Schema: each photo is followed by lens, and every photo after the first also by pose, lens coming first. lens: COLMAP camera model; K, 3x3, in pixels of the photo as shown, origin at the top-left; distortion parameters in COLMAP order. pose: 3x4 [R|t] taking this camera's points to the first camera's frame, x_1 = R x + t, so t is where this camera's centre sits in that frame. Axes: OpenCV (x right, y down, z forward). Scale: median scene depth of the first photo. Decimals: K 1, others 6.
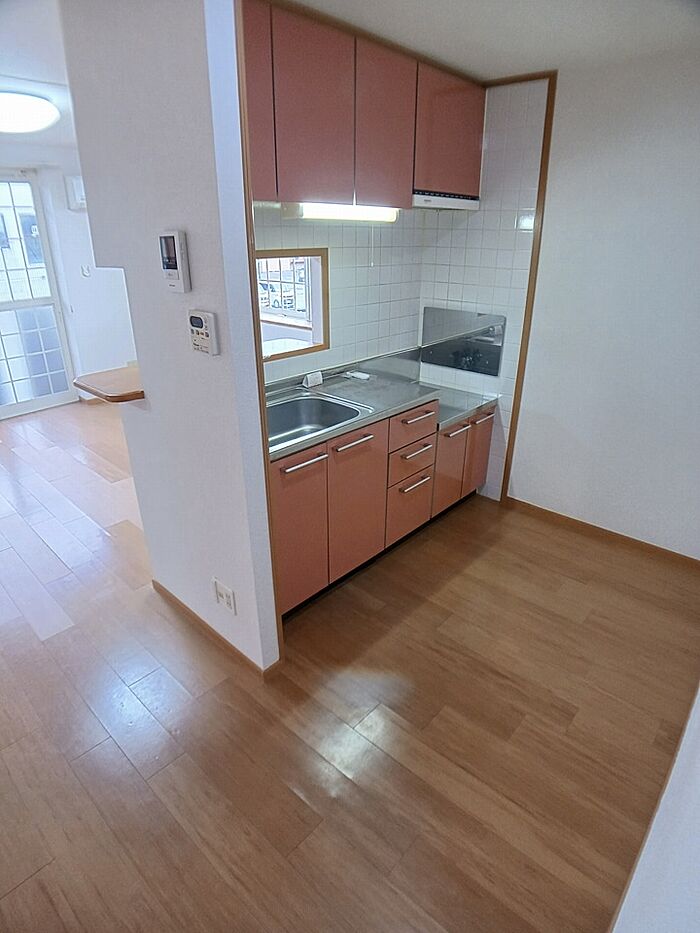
lens RADIAL K [[510.9, 0, 348.1], [0, 510.9, 470.0], [0, 0, 1]] dist [-0.086714, 0.000692]
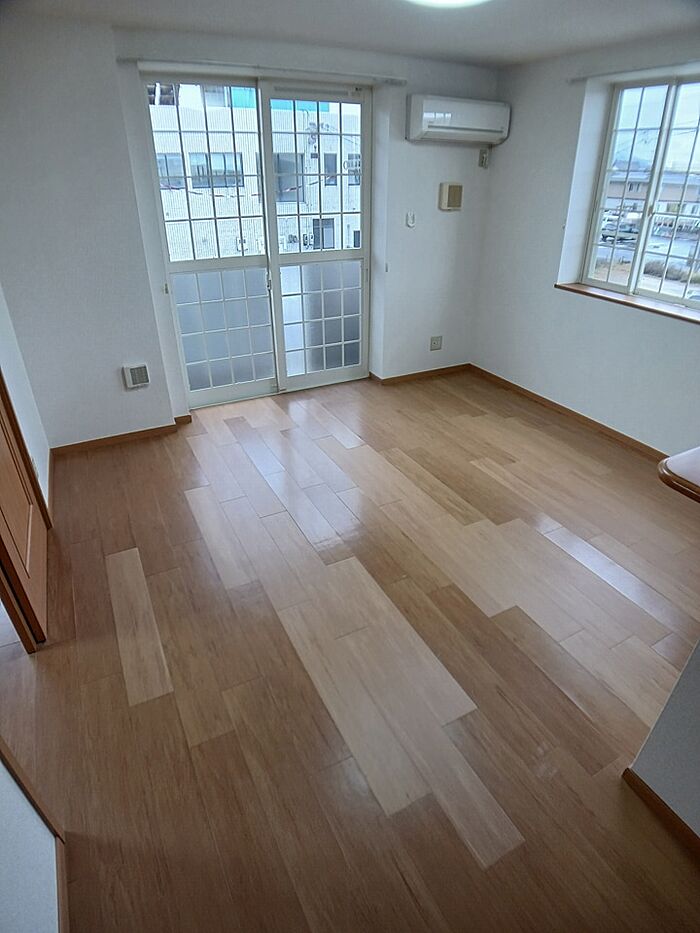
lens RADIAL K [[510.9, 0, 352.1], [0, 510.9, 462.9], [0, 0, 1]] dist [-0.086714, 0.000692]
pose [[0.937237, 0.169467, -0.304741, -0.301084], [-0.146154, 0.984403, 0.097928, -0.083668], [0.316583, -0.047242, 0.947388, 0.176466]]
